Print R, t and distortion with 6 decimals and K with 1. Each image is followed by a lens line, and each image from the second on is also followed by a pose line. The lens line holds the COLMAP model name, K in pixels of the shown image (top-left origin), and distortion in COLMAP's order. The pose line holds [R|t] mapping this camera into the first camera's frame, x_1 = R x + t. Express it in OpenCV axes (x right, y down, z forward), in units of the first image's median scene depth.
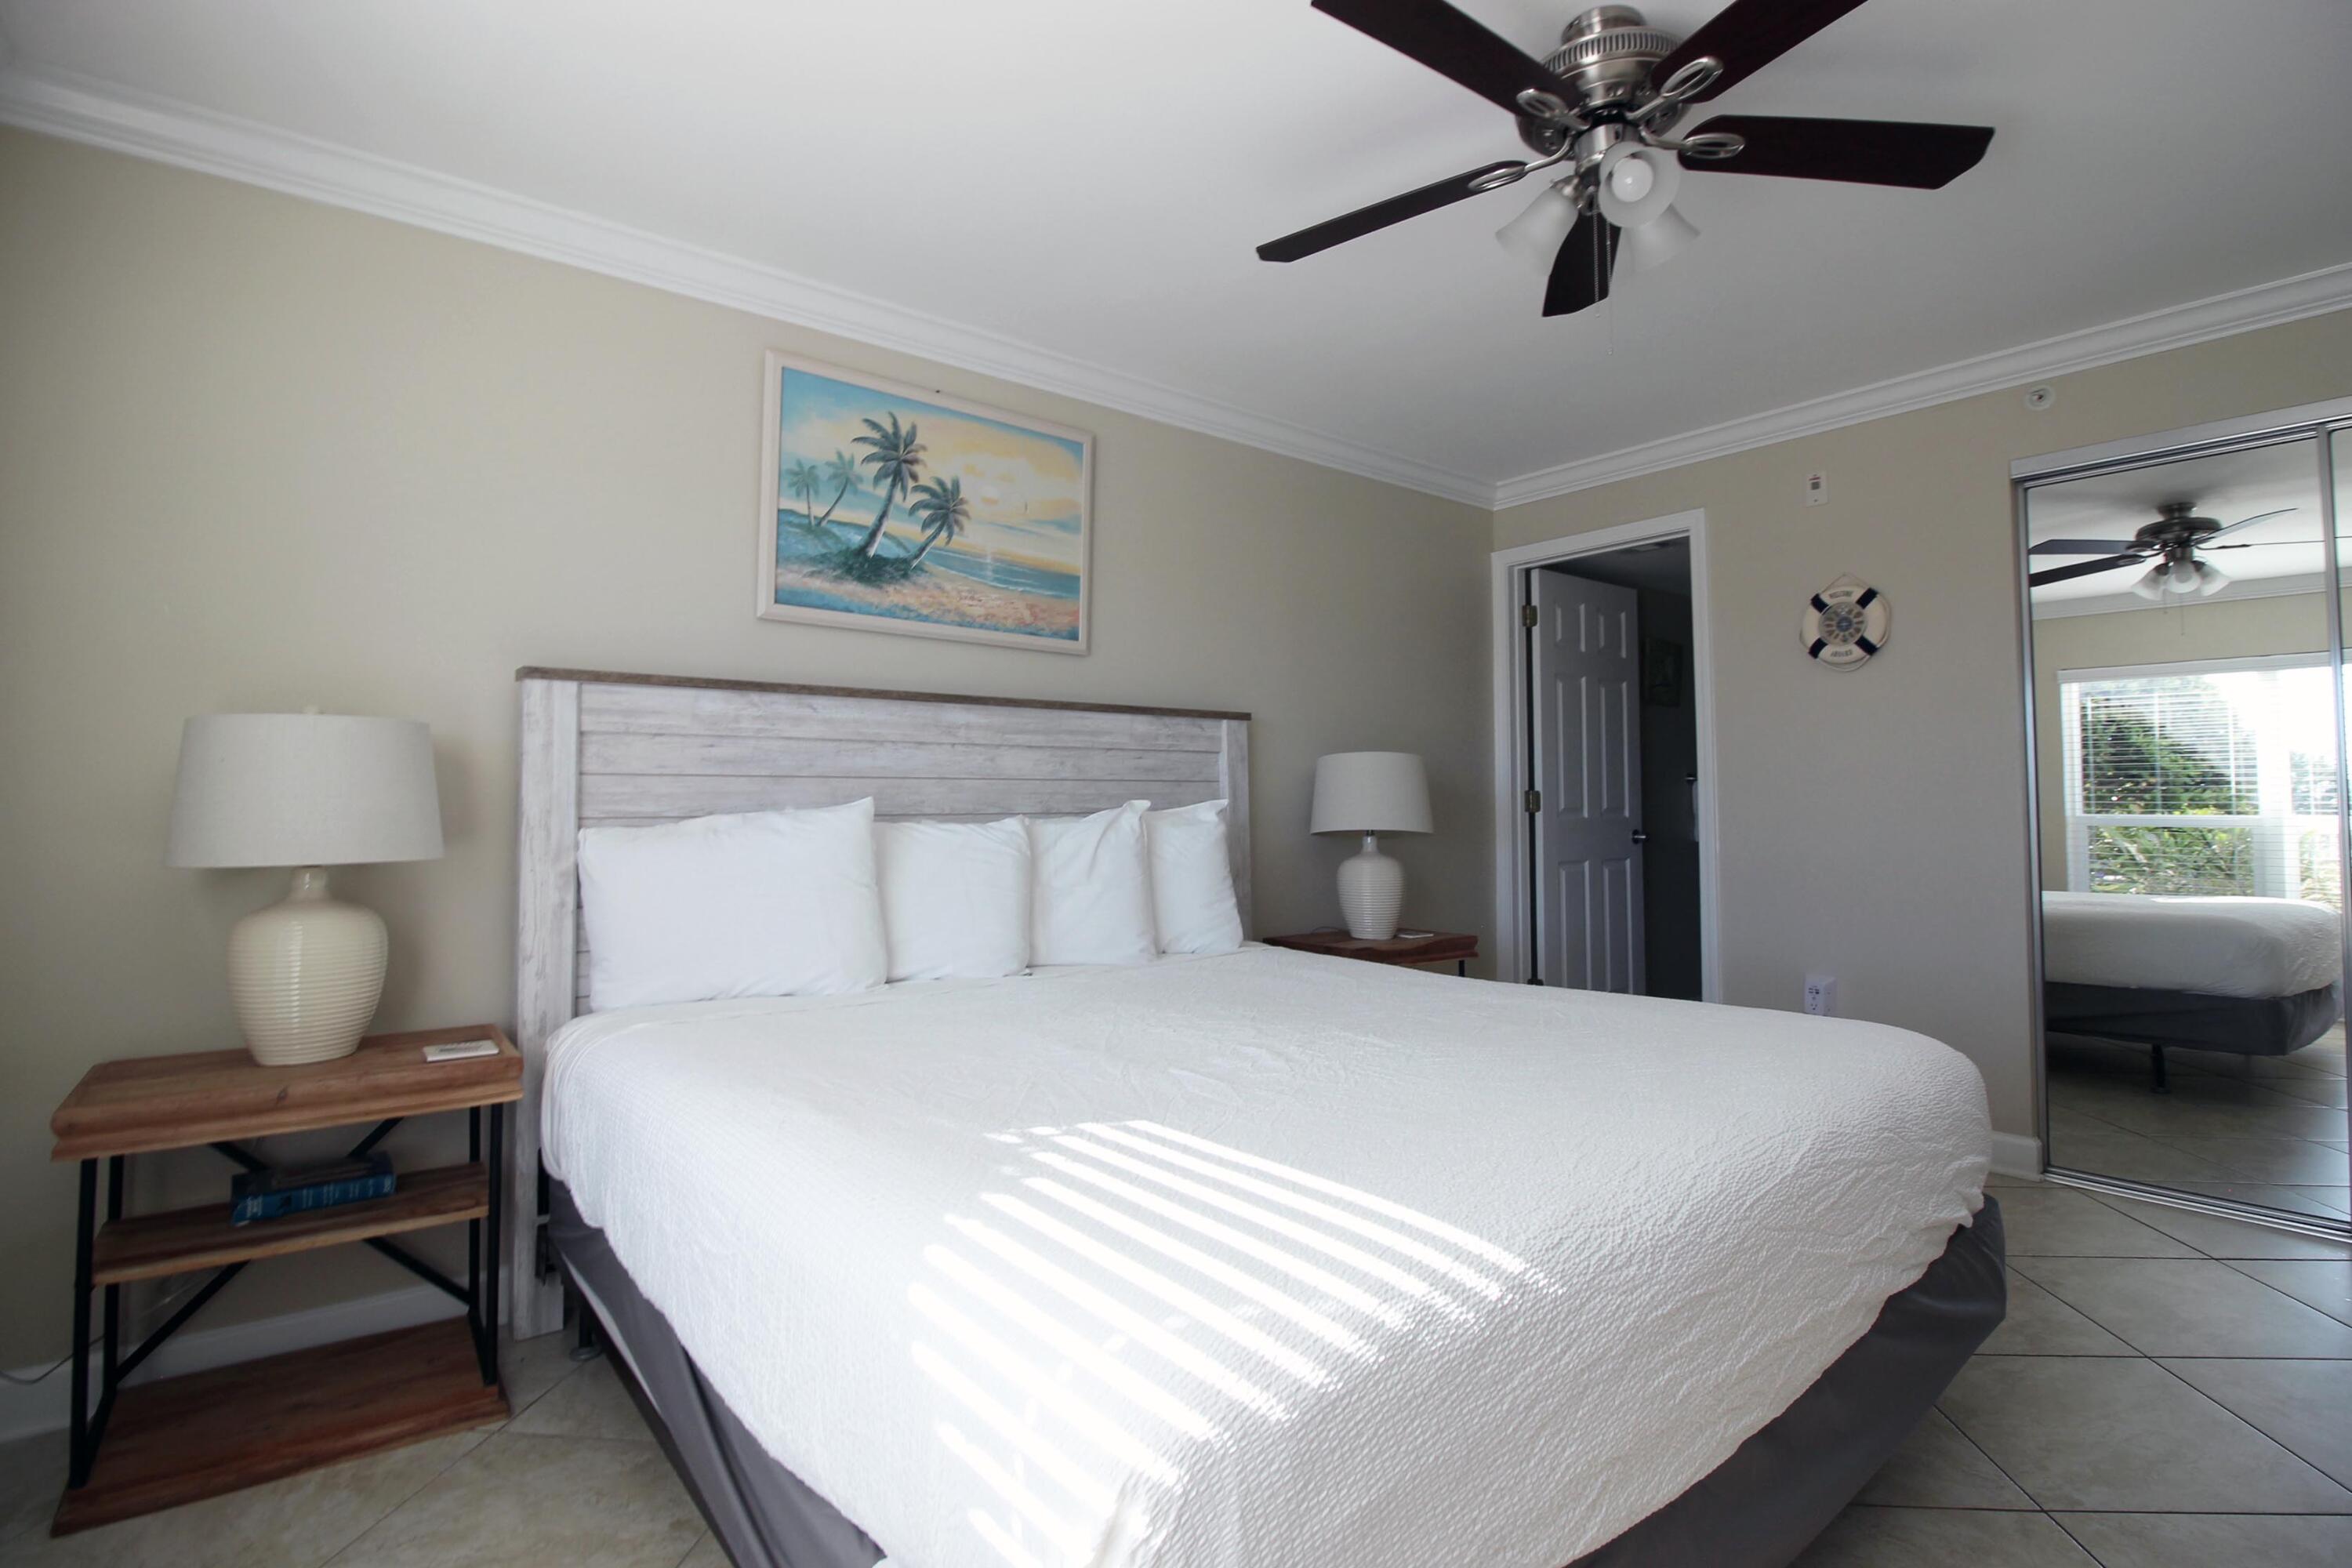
lens RADIAL K [[1129.6, 0, 1181.5], [0, 1129.6, 771.9], [0, 0, 1]] dist [-0.005620, -0.000816]
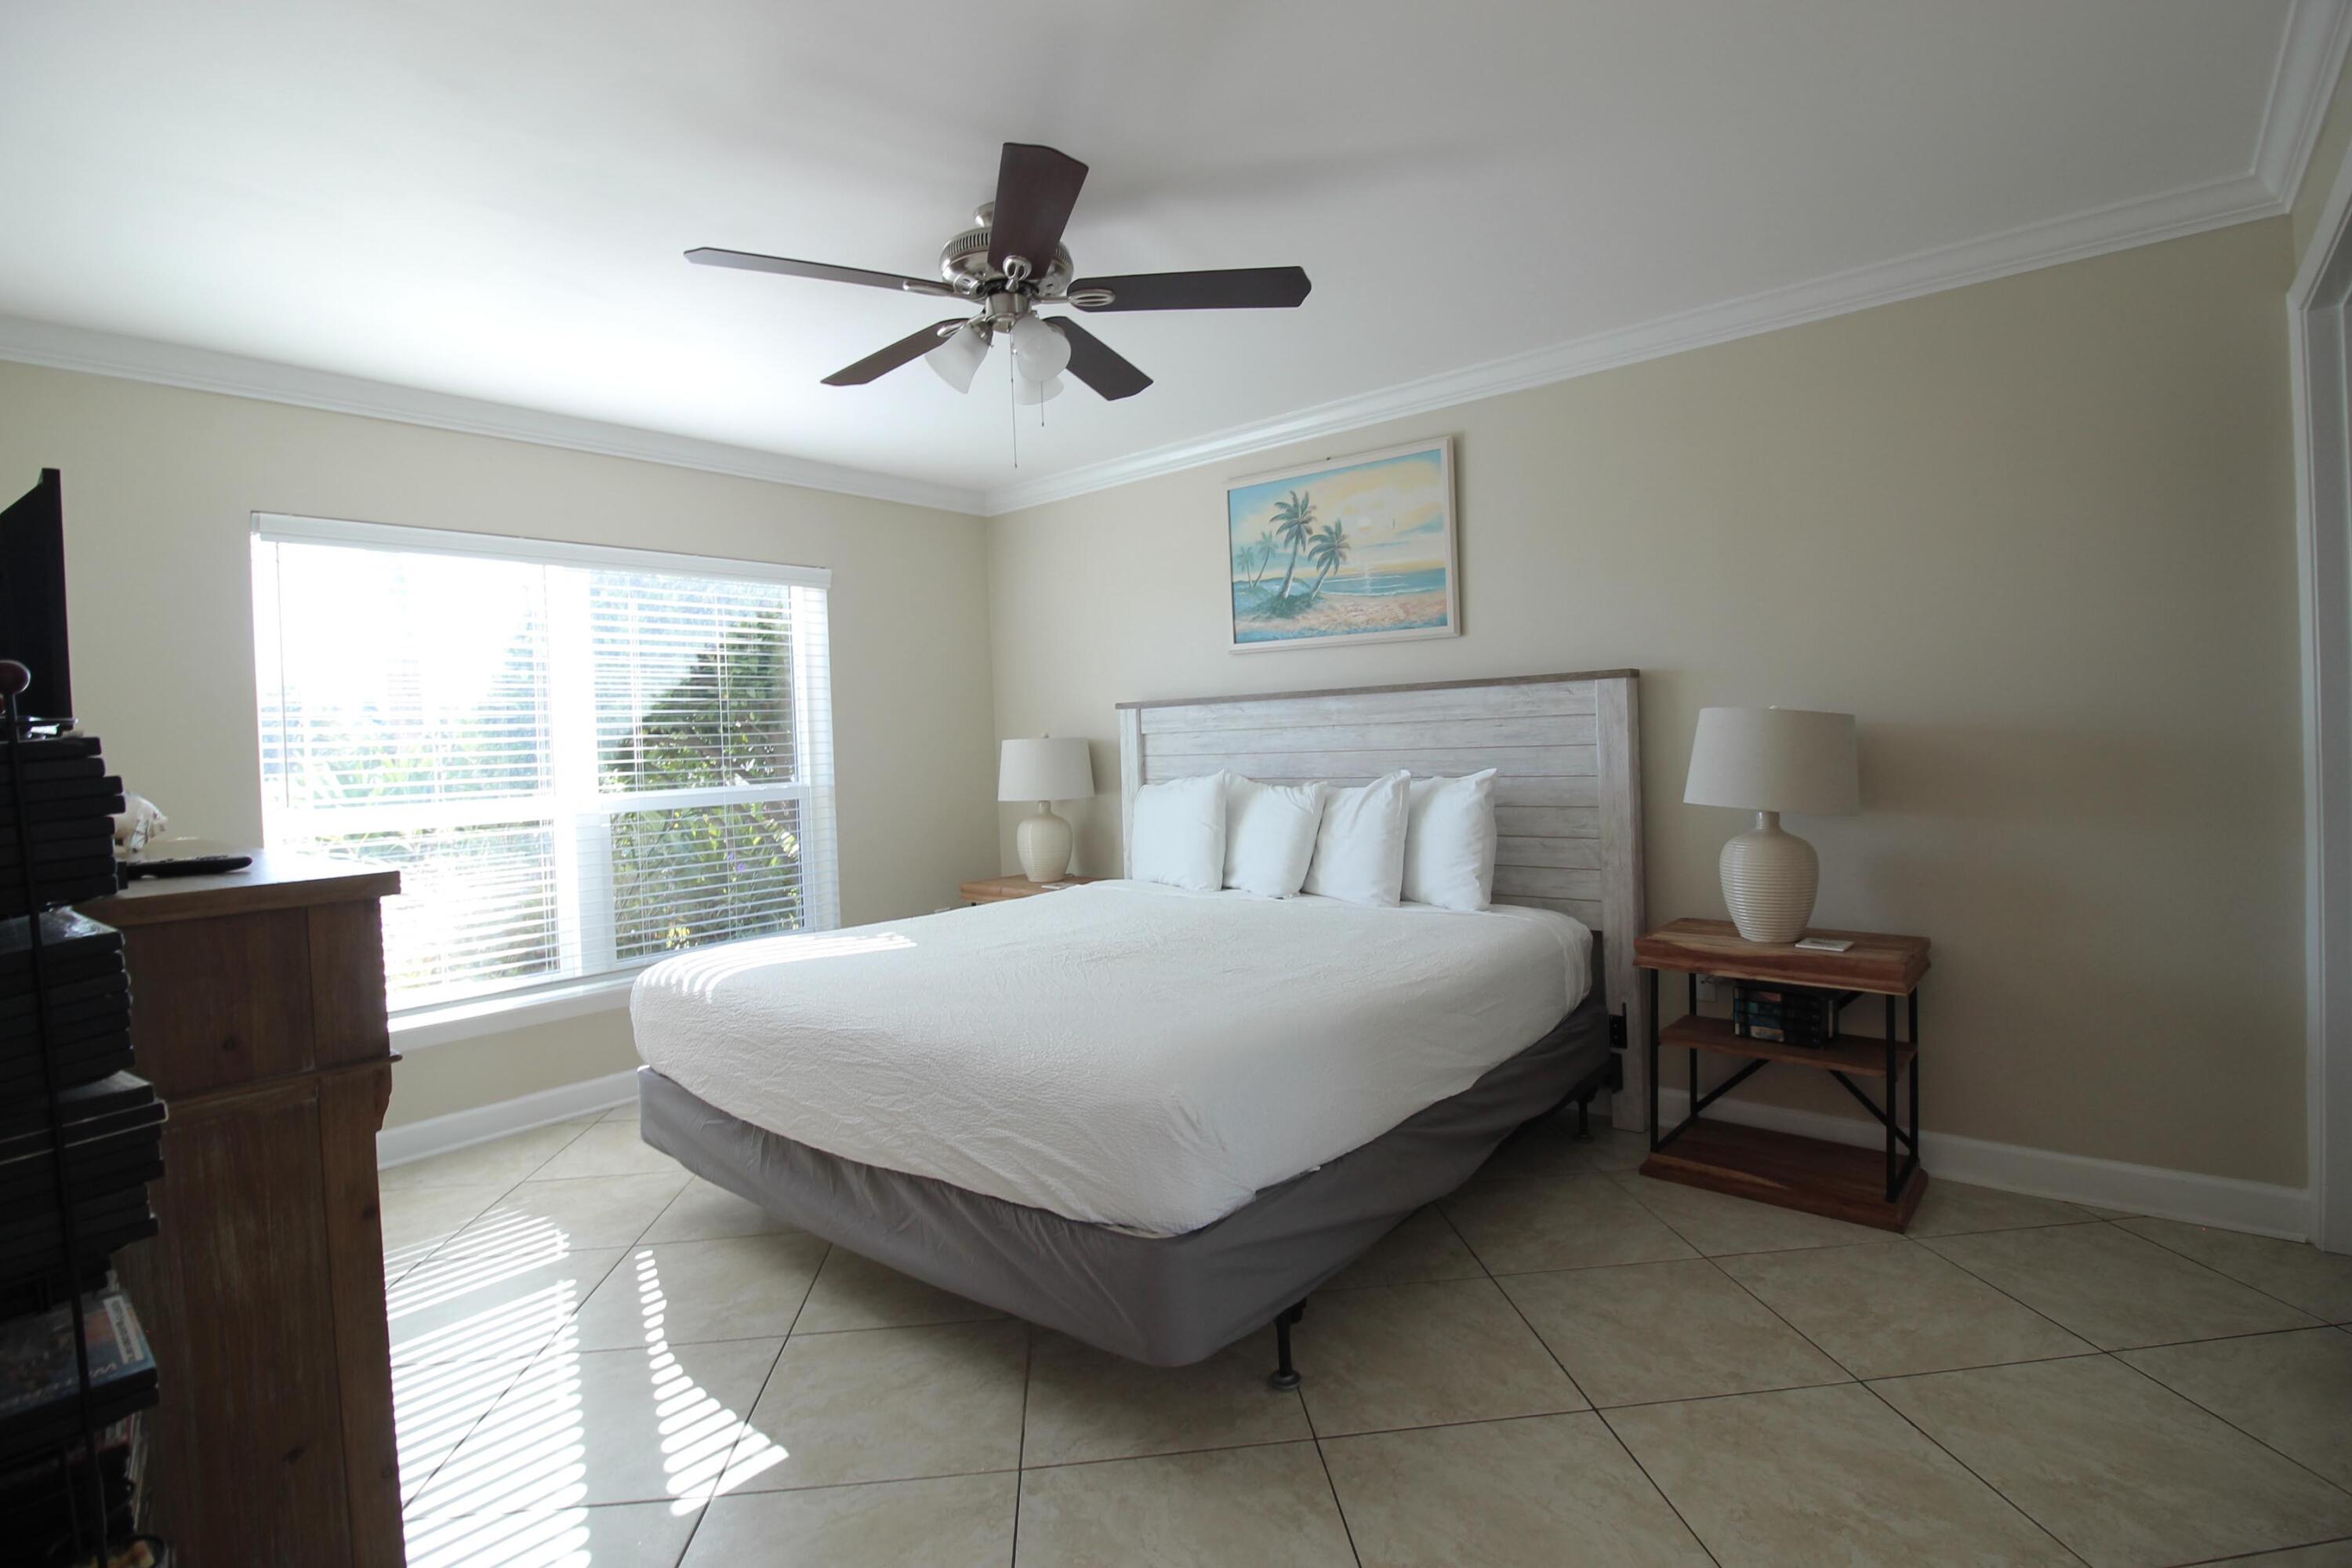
lens RADIAL K [[1129.6, 0, 1177.5], [0, 1129.6, 779.1], [0, 0, 1]] dist [-0.005620, -0.000816]
pose [[0.191305, 0.038440, -0.980778, 1.095498], [0.070568, 0.996108, 0.052806, -0.045792], [0.978991, -0.079313, 0.187848, 0.564922]]
